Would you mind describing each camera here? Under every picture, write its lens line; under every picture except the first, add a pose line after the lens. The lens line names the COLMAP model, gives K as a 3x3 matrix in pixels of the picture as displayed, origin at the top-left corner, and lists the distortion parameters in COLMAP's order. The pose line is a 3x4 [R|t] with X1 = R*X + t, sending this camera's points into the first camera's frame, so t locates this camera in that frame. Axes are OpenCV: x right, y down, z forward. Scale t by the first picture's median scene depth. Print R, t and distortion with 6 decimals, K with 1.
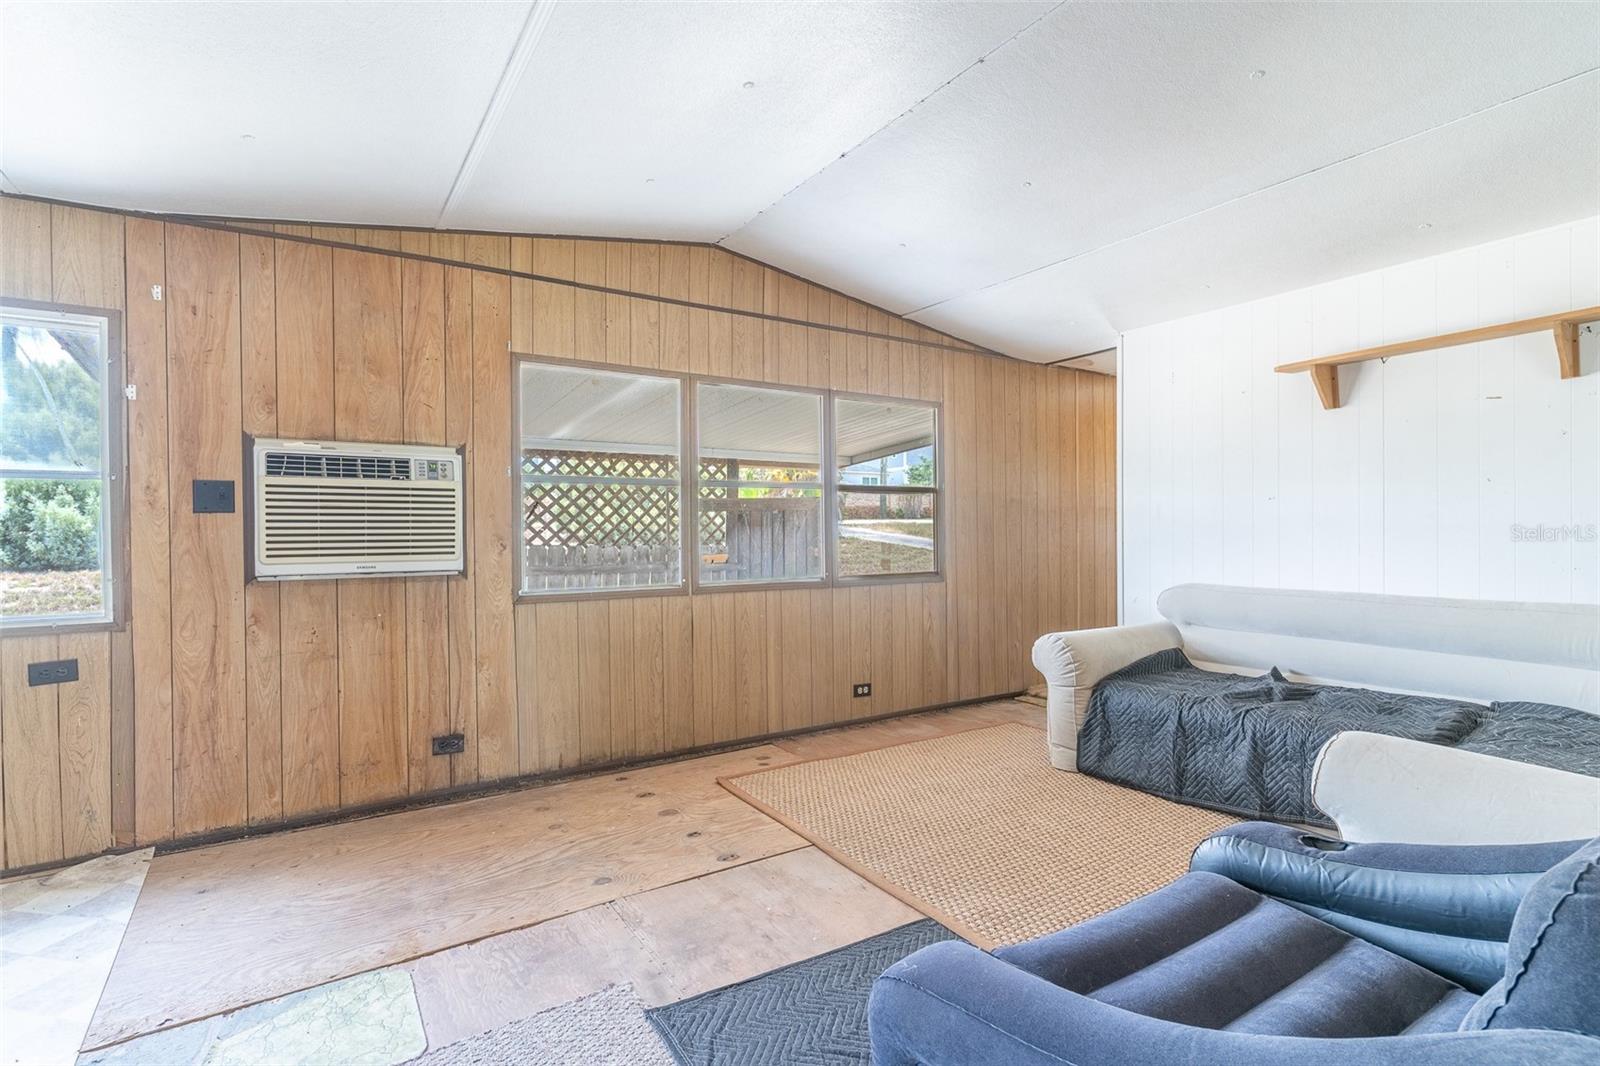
lens RADIAL K [[768.9, 0, 795.4], [0, 768.9, 537.8], [0, 0, 1]] dist [0.000352, 0.000556]
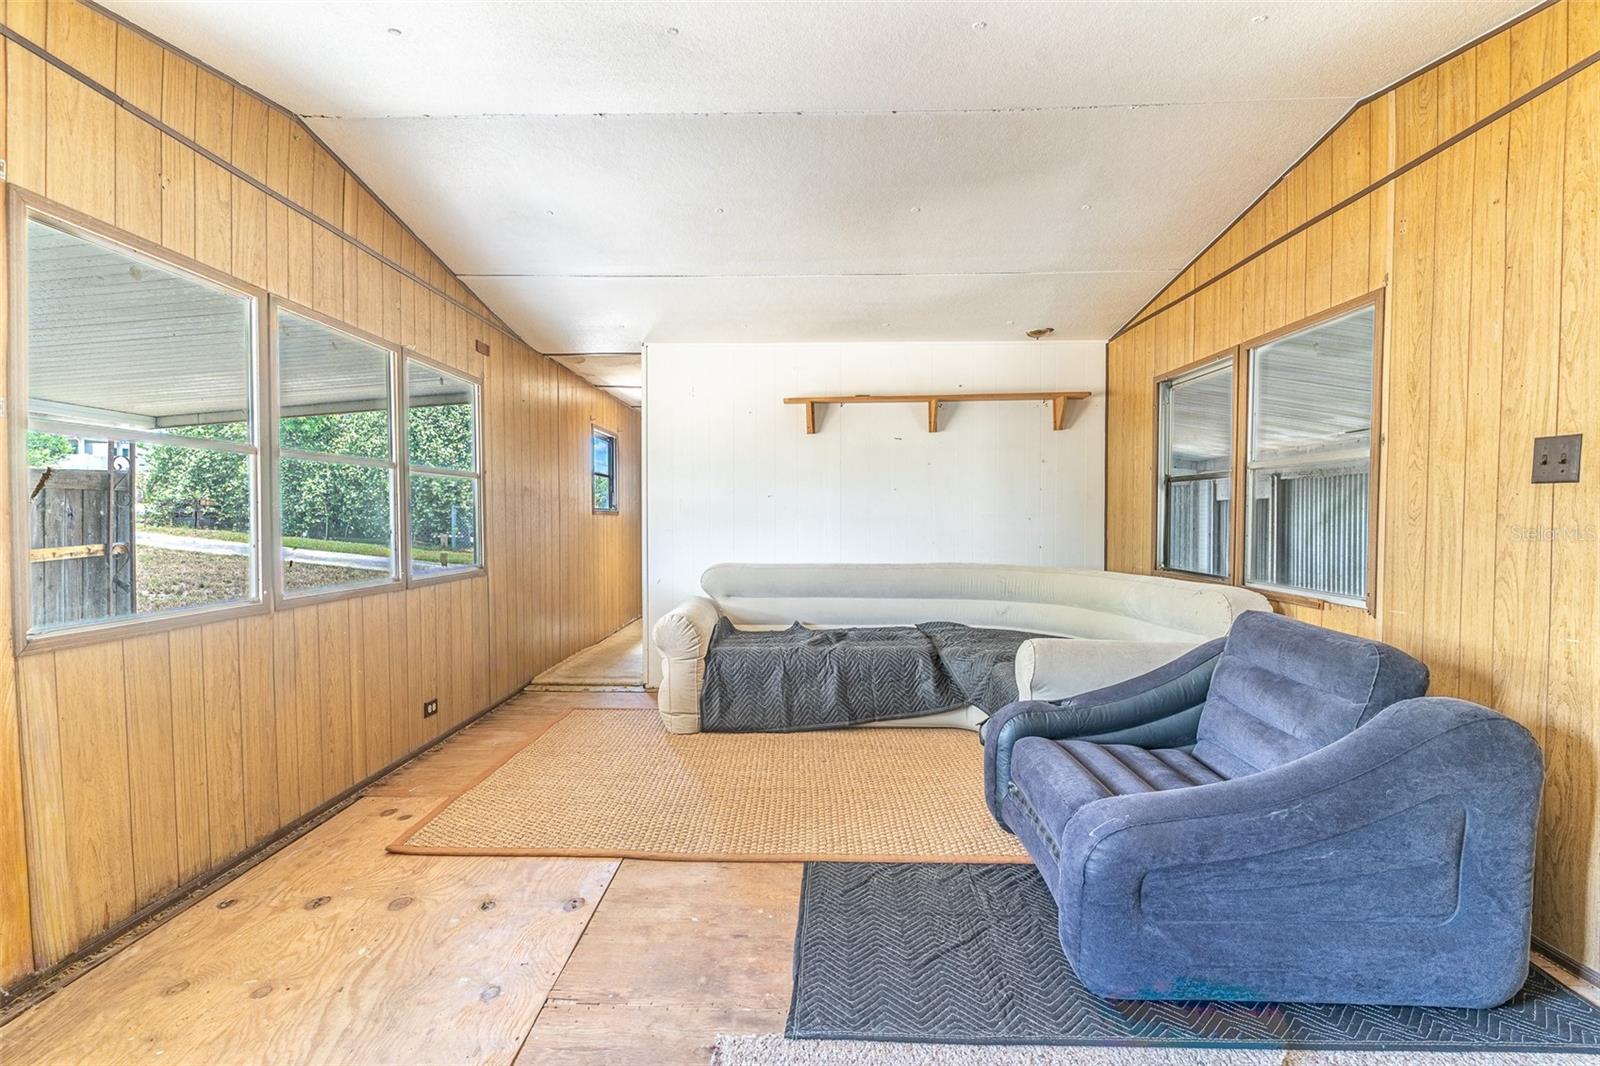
lens RADIAL K [[768.9, 0, 795.4], [0, 768.9, 537.8], [0, 0, 1]] dist [0.000352, 0.000556]
pose [[0.561125, -0.018996, 0.827513, -0.472948], [0.007160, 0.999811, 0.018096, -0.002638], [-0.827700, -0.004229, 0.561155, 0.234569]]
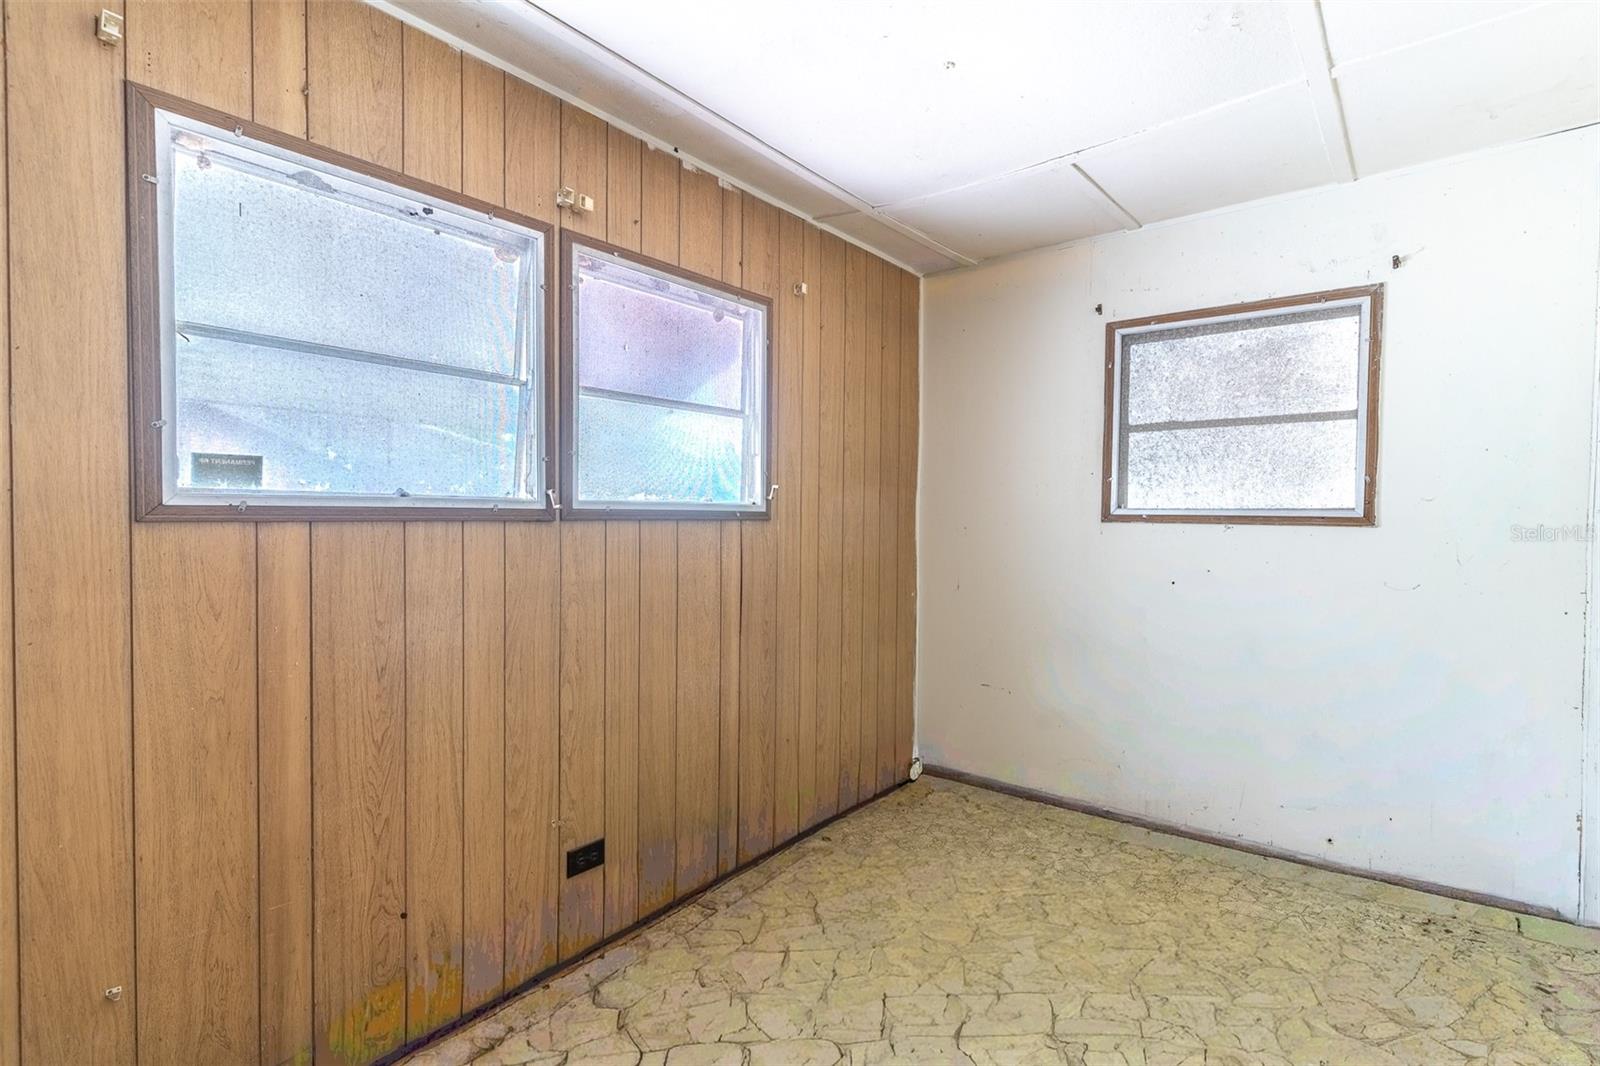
lens RADIAL K [[768.9, 0, 795.4], [0, 768.9, 537.8], [0, 0, 1]] dist [0.000352, 0.000556]
pose [[-0.952054, 0.008903, -0.305802, 0.287116], [-0.004658, 0.999039, 0.043589, -0.300202], [0.305896, 0.042924, -0.951097, 0.679647]]
